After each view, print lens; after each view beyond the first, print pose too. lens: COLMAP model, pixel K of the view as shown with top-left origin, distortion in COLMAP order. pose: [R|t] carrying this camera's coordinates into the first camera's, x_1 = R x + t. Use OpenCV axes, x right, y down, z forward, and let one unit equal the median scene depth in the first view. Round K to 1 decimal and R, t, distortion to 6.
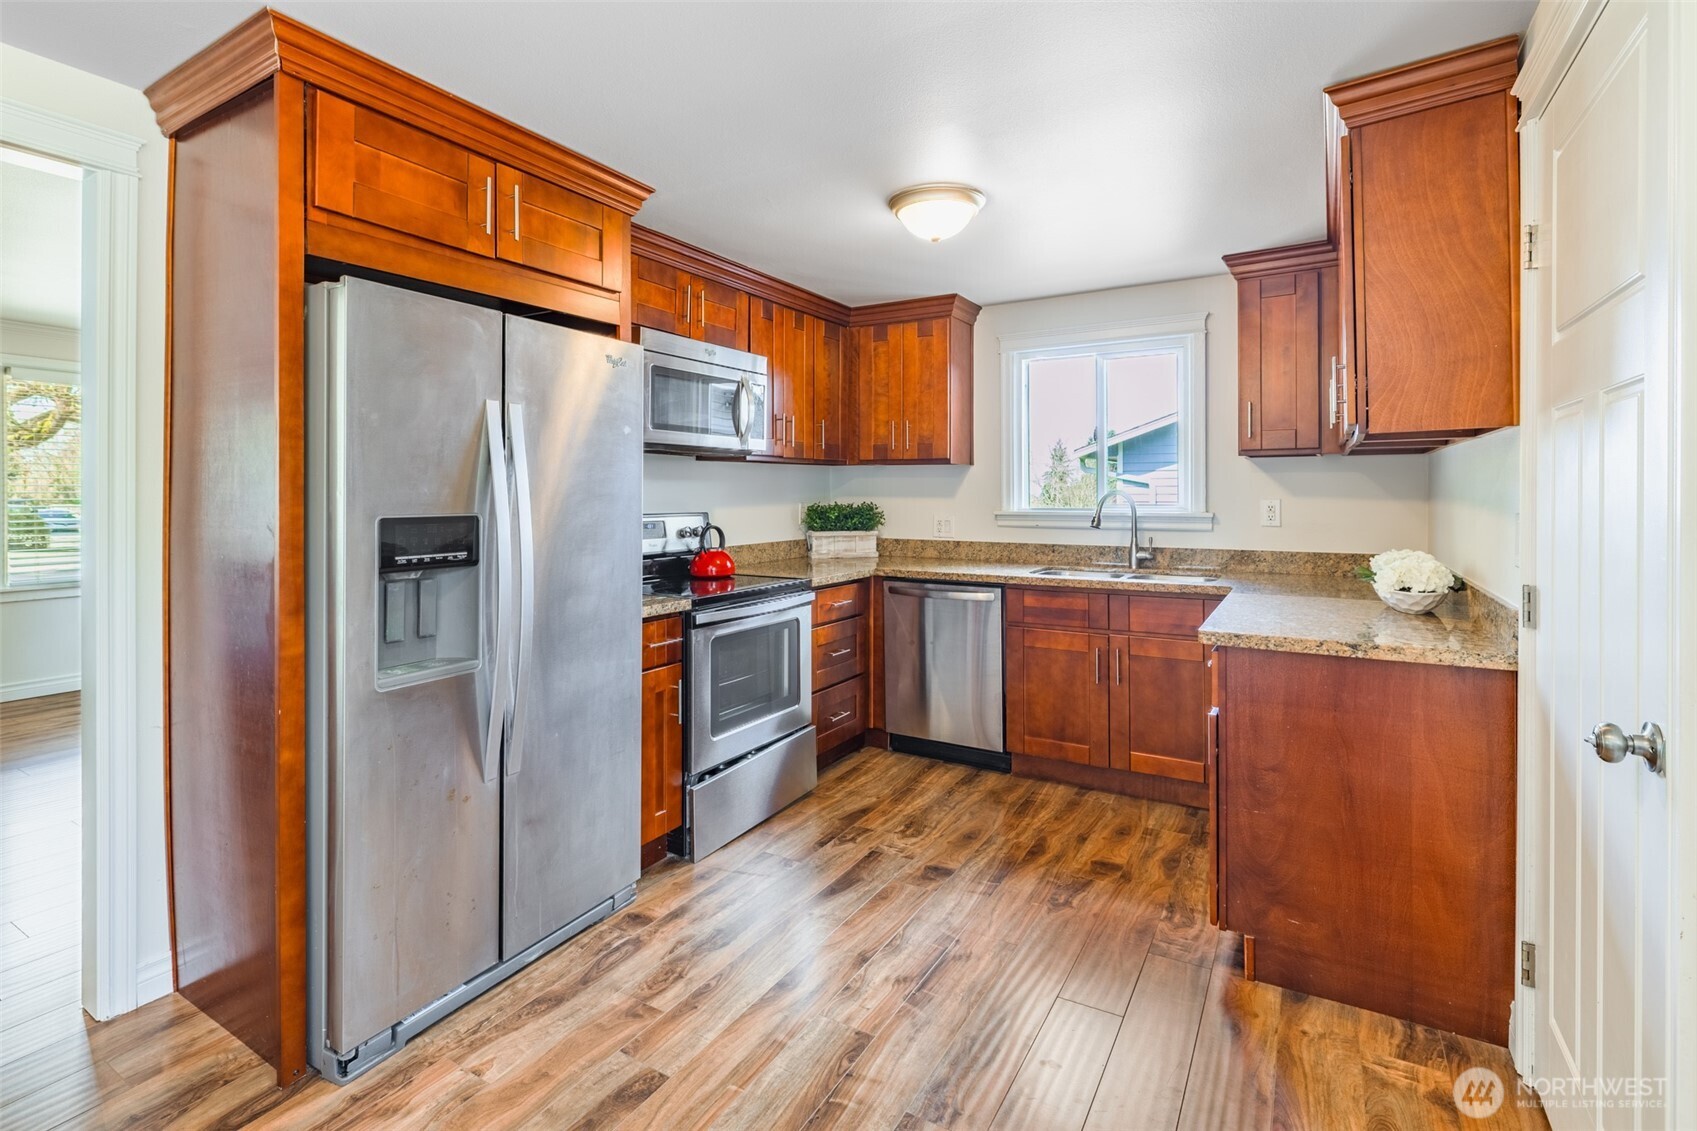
lens RADIAL K [[795.1, 0, 845.8], [0, 795.1, 497.7], [0, 0, 1]] dist [-0.000078, -0.000091]
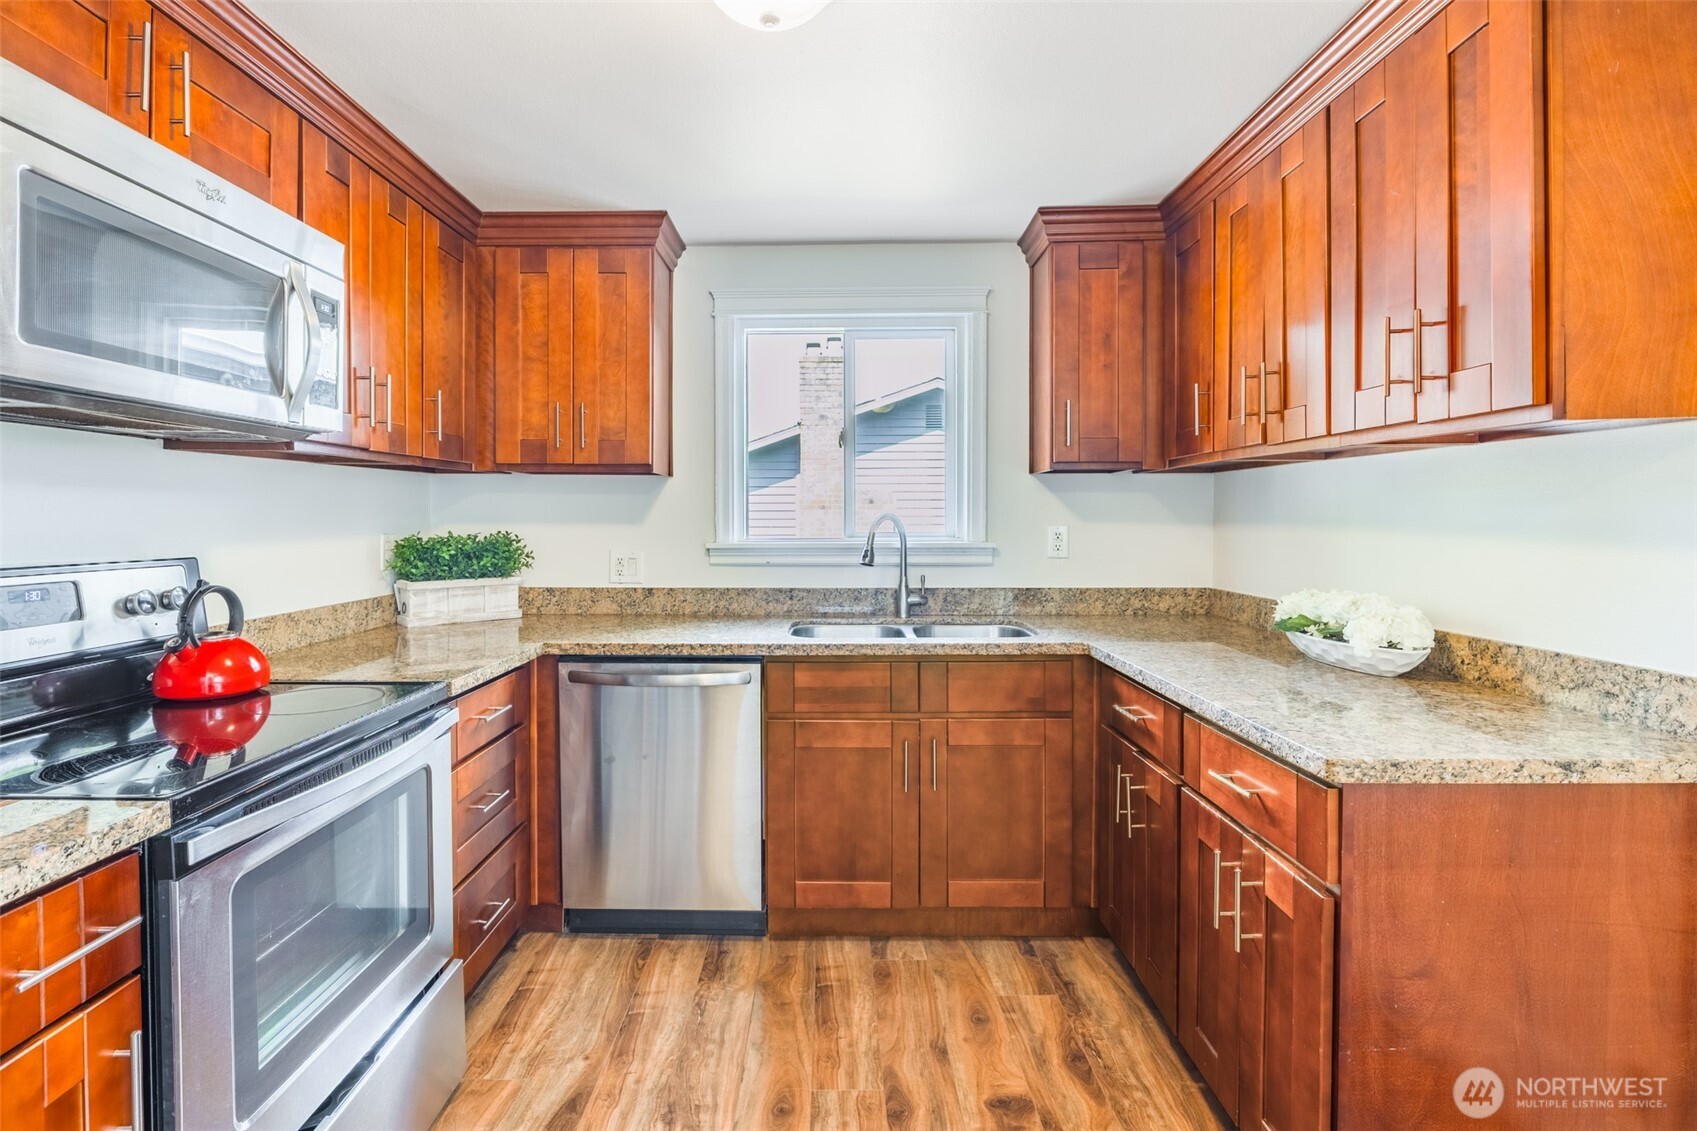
lens RADIAL K [[826.5, 0, 842.9], [0, 826.5, 531.1], [0, 0, 1]] dist [-0.012180, 0.001405]
pose [[0.867813, -0.008292, 0.496822, -0.082635], [0.003260, 0.999934, 0.010996, -0.001578], [-0.496880, -0.007923, 0.867783, 0.383051]]
